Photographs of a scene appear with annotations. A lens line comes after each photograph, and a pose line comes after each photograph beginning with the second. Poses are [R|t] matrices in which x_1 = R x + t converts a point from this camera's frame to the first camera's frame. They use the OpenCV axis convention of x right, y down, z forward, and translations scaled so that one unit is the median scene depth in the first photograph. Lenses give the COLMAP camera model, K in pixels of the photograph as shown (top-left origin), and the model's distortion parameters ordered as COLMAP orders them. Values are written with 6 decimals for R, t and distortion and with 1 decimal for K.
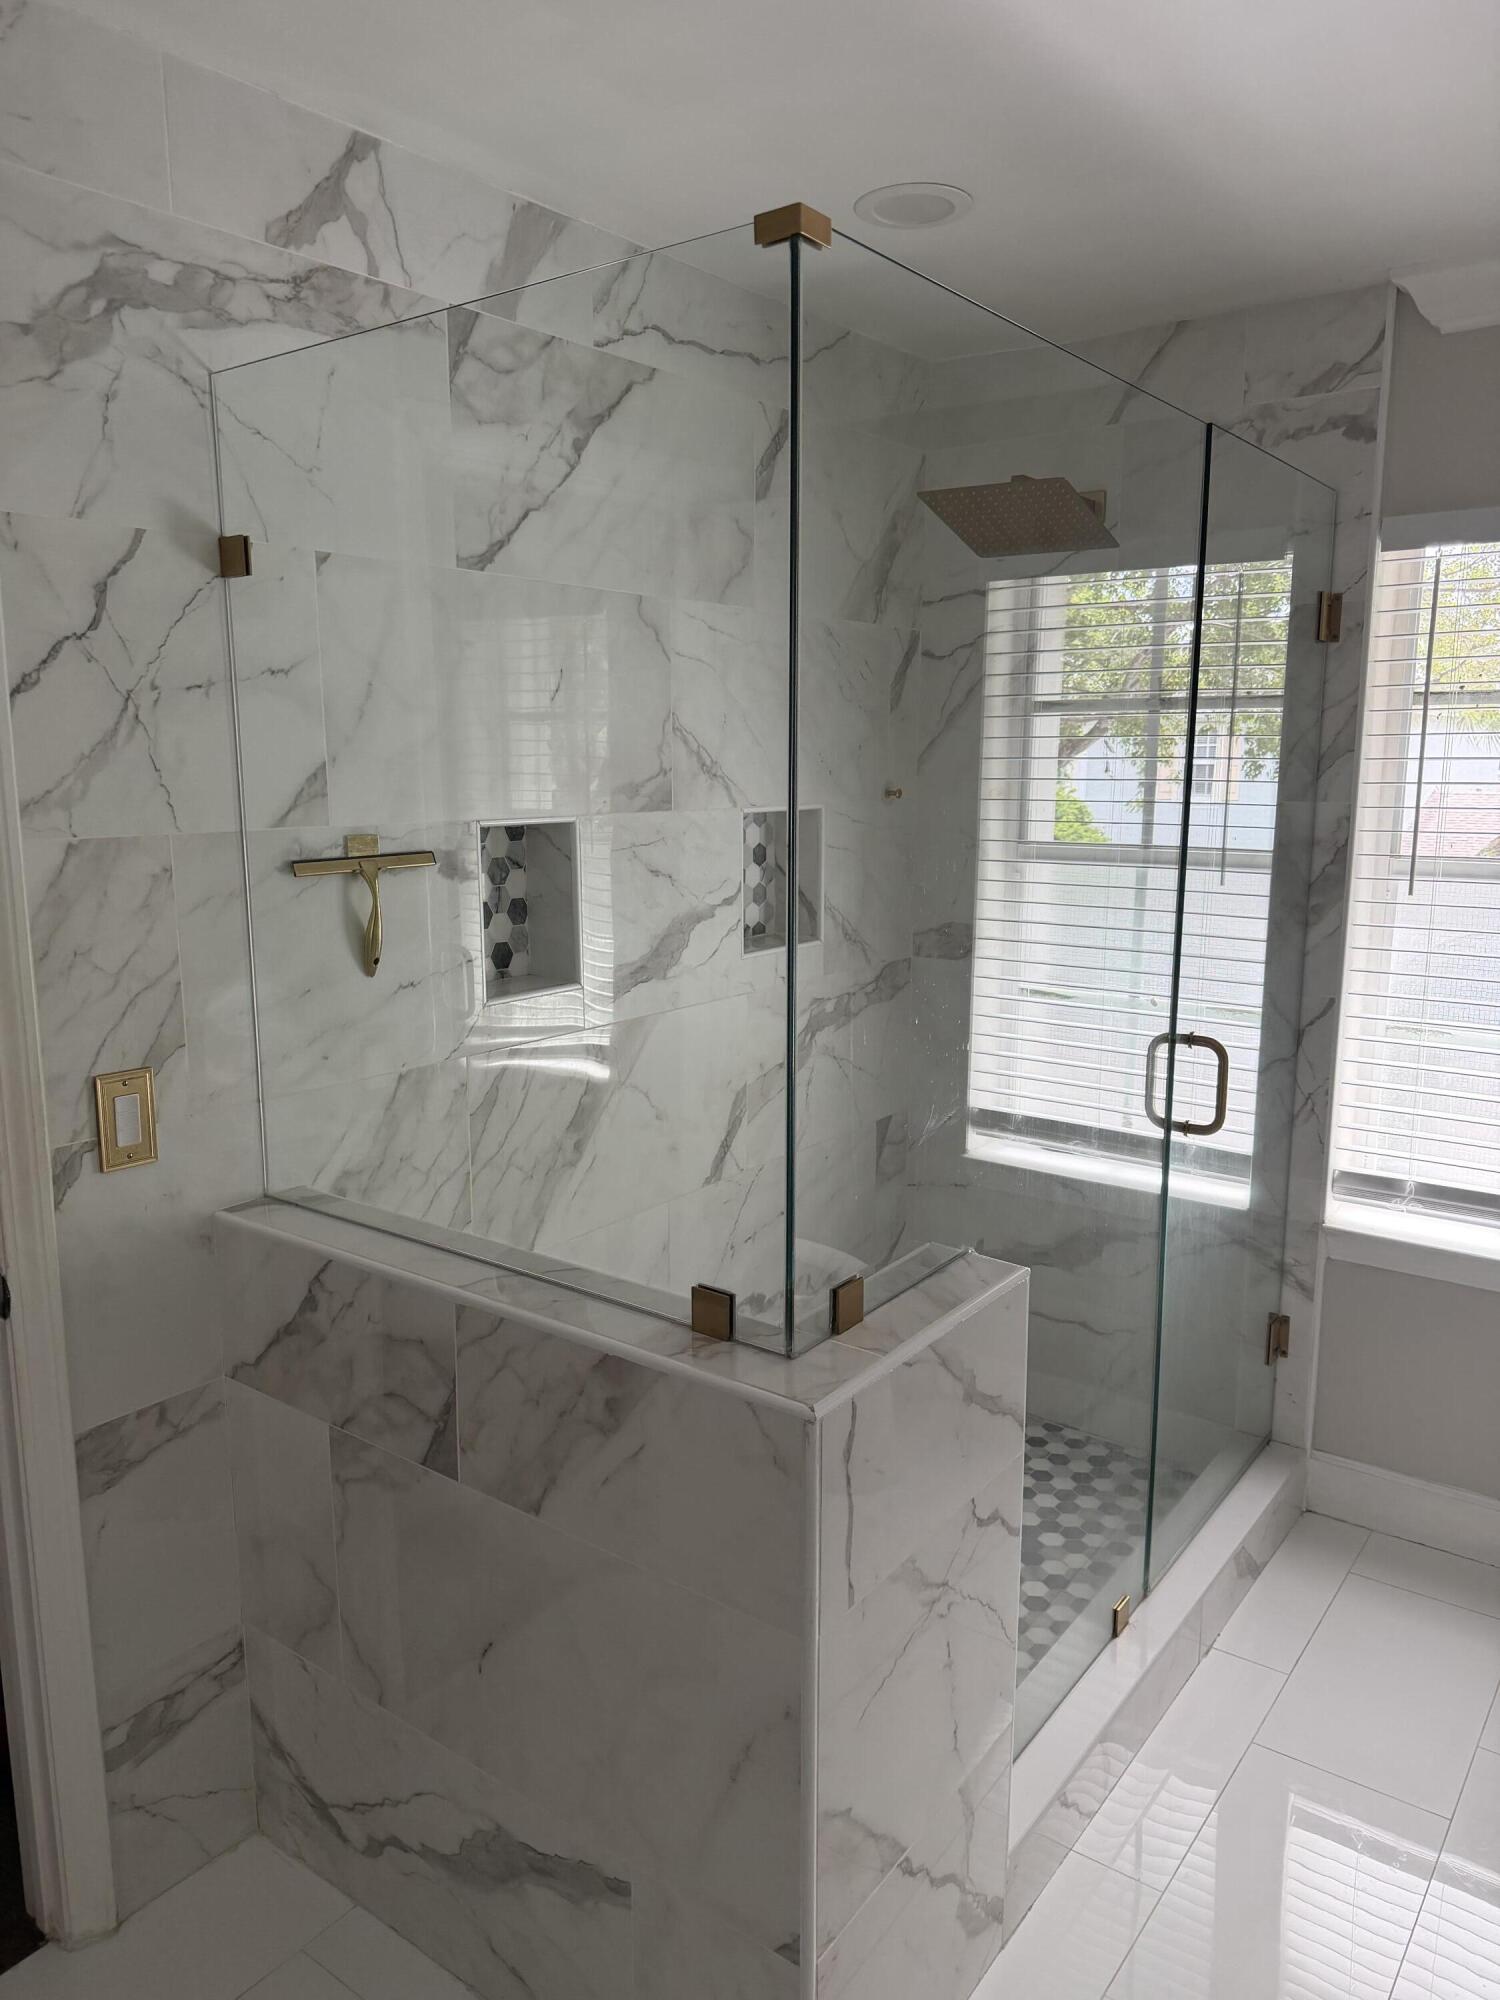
lens RADIAL K [[1406.8, 0, 741.2], [0, 1406.8, 1015.1], [0, 0, 1]] dist [0.099007, -0.145118]
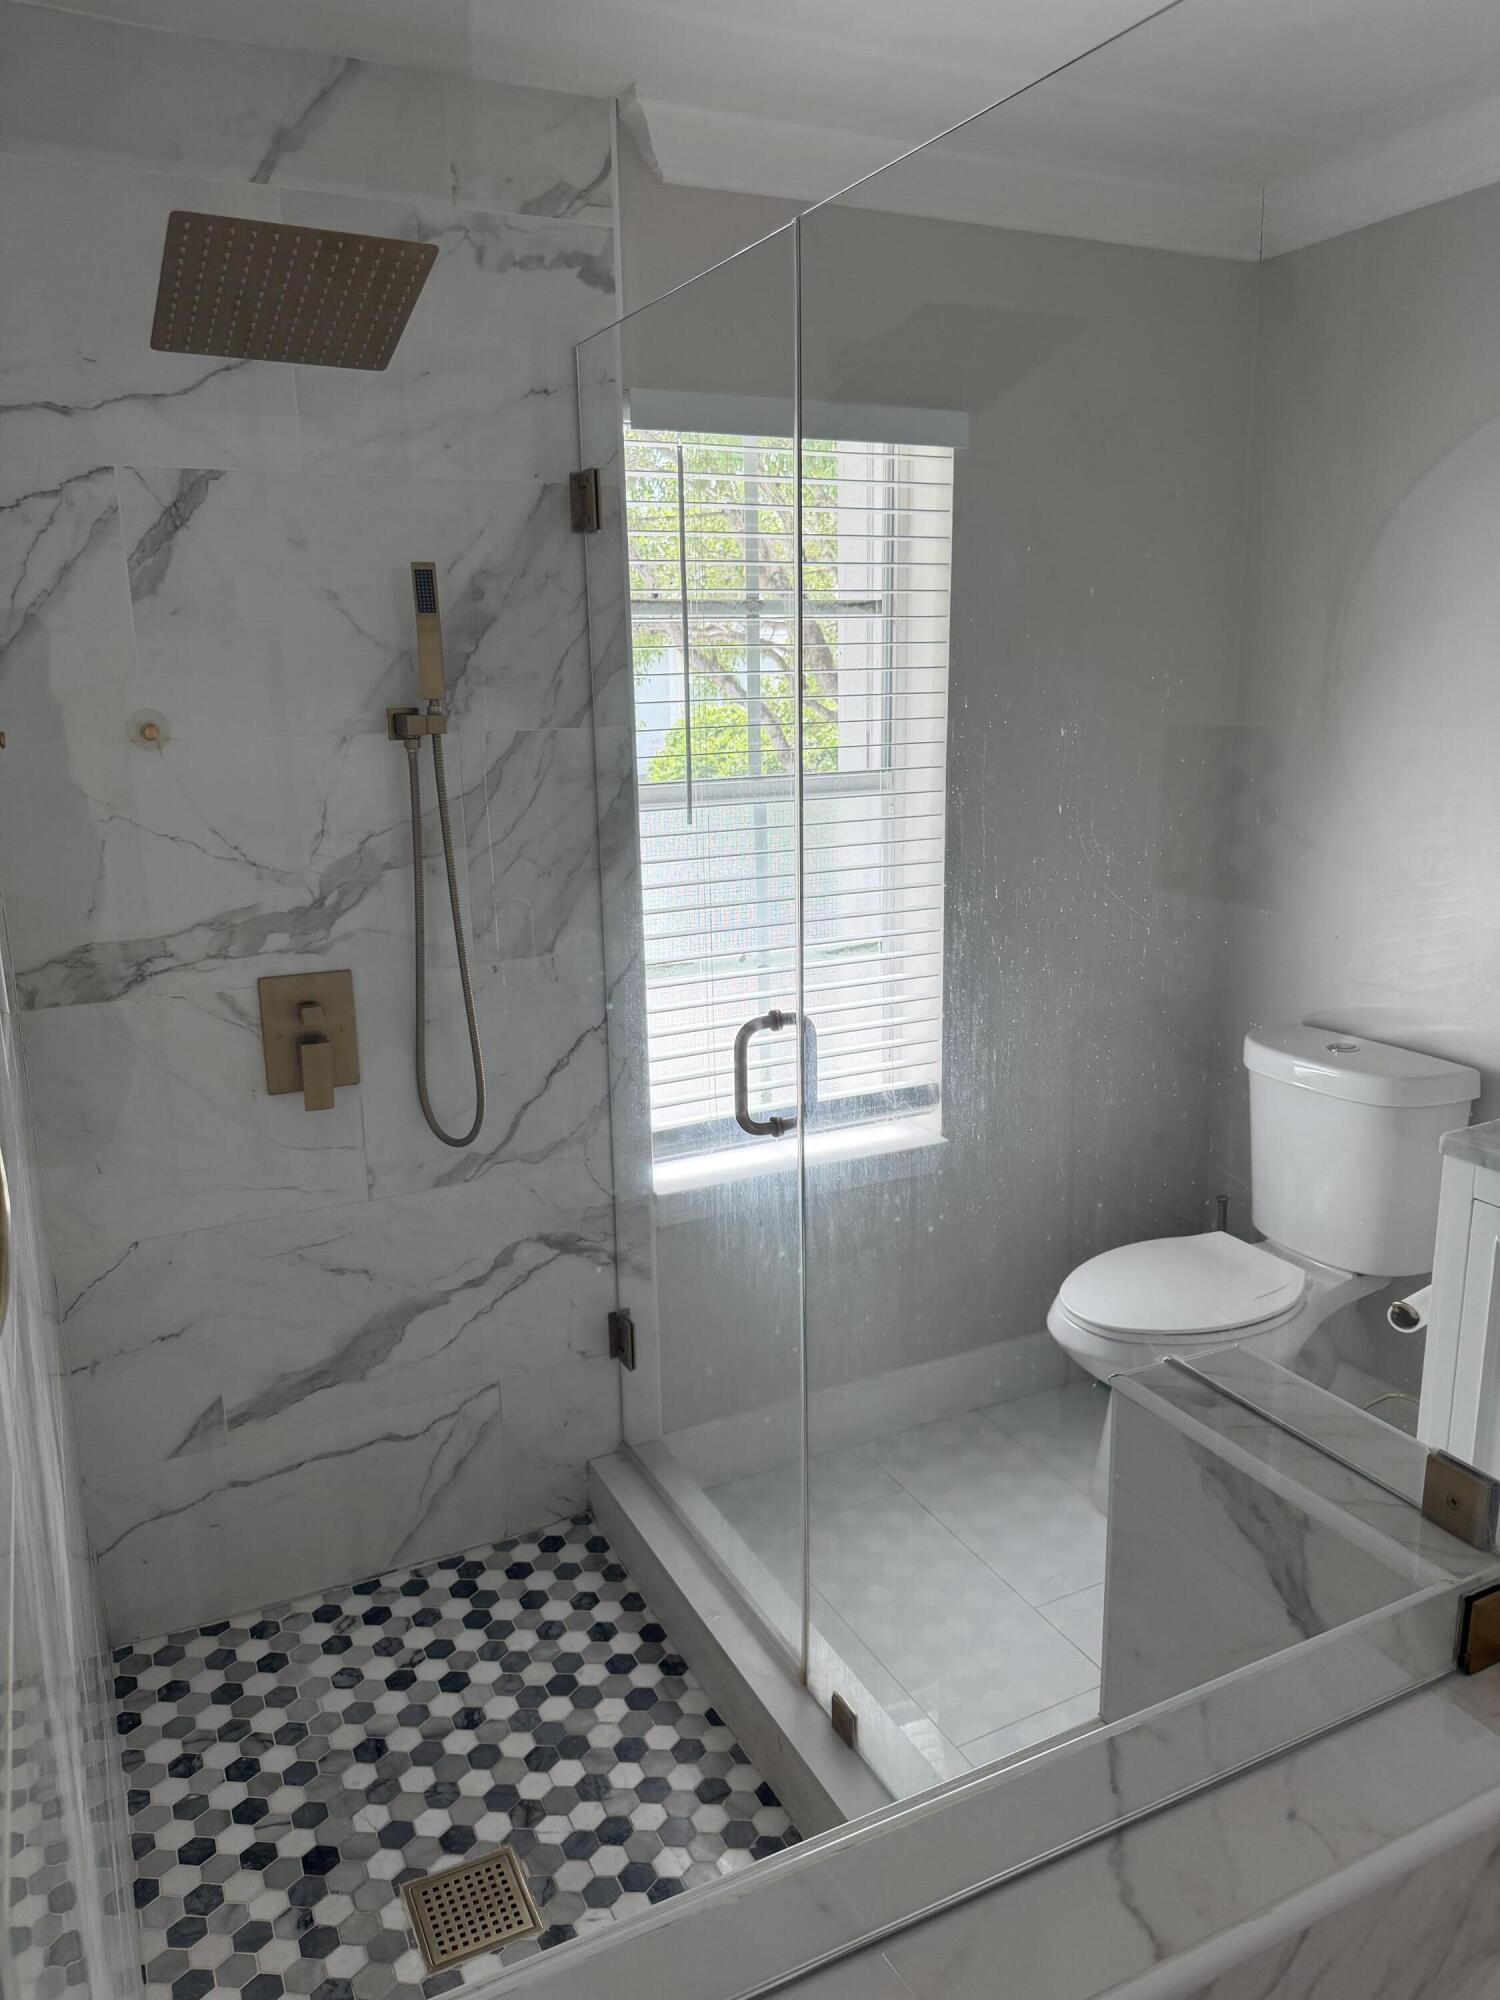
lens RADIAL K [[1406.8, 0, 741.2], [0, 1406.8, 1015.1], [0, 0, 1]] dist [0.099007, -0.145118]
pose [[0.457757, -0.210265, 0.863856, -0.338948], [0.186126, 0.972766, 0.138146, -0.083470], [-0.869377, 0.097549, 0.484426, 0.546688]]
